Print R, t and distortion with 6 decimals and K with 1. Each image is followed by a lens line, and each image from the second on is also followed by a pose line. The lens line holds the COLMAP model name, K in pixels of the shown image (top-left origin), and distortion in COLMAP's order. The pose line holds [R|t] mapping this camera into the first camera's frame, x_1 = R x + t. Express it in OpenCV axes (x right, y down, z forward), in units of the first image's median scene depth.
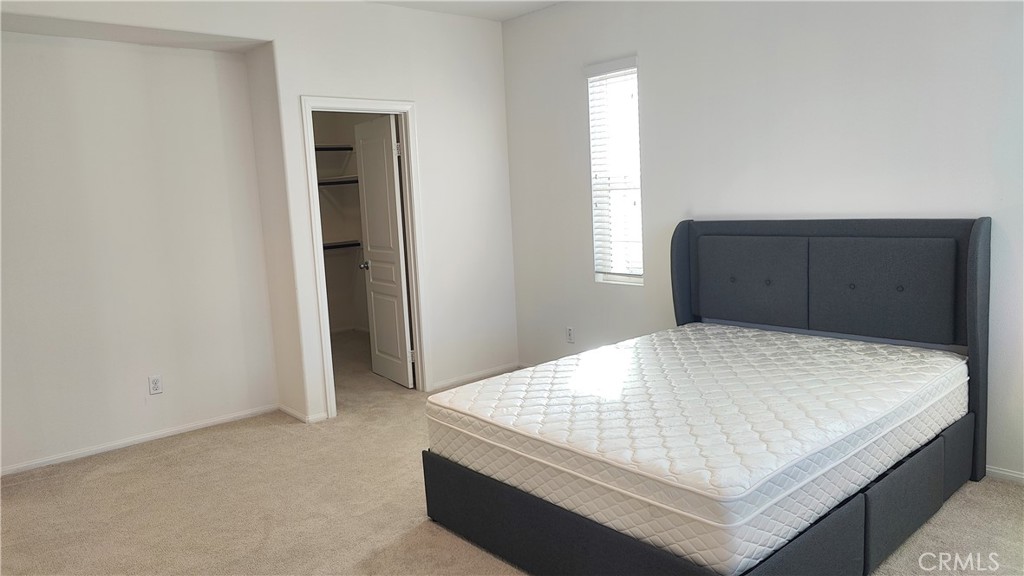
lens RADIAL K [[716.6, 0, 512.9], [0, 716.6, 285.9], [0, 0, 1]] dist [0.028972, -0.019954]
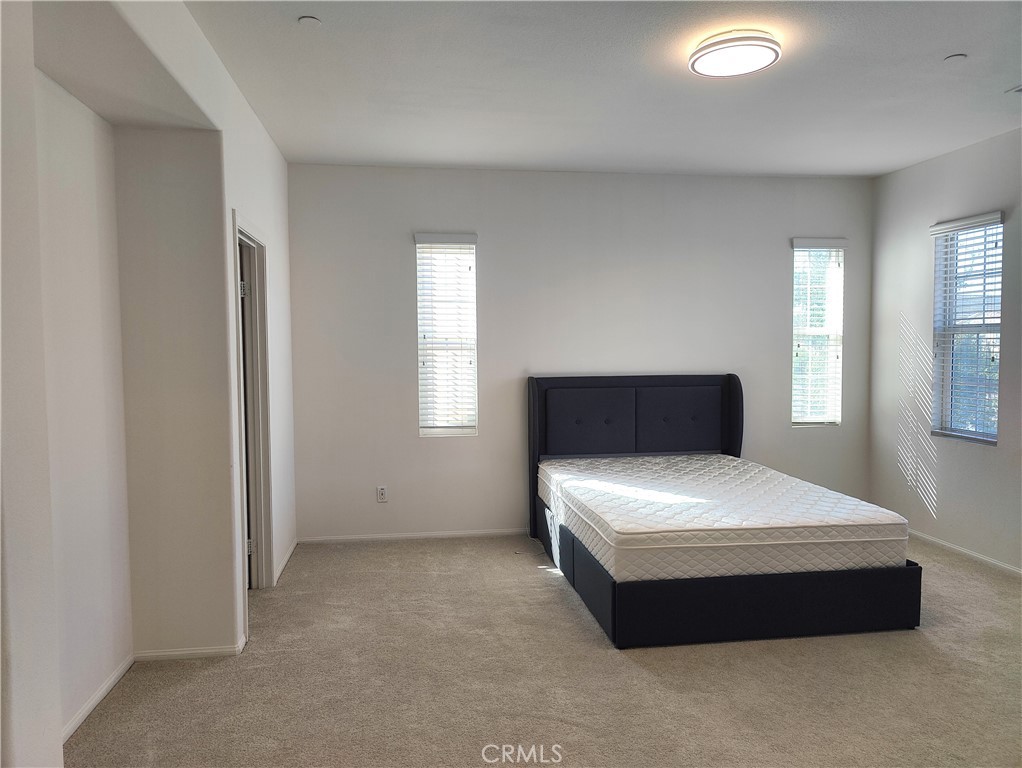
lens RADIAL K [[714.9, 0, 509.2], [0, 714.9, 384.8], [0, 0, 1]] dist [0.033333, -0.032262]
pose [[0.531950, 0.000011, 0.846776, -0.748556], [0.086913, 0.994718, -0.054612, -0.013814], [-0.842303, 0.102647, 0.529139, 0.362609]]
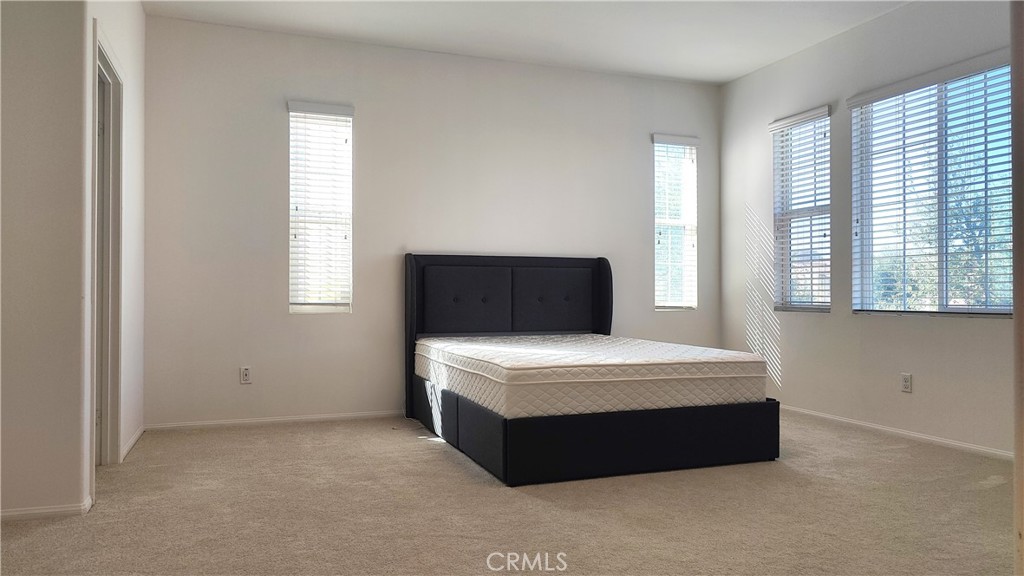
lens RADIAL K [[716.6, 0, 518.0], [0, 716.6, 286.4], [0, 0, 1]] dist [0.028972, -0.019954]
pose [[0.338275, 0.063356, 0.938912, -0.760905], [0.100709, 0.989564, -0.103058, 0.097439], [-0.935643, 0.129419, 0.328365, 0.410785]]
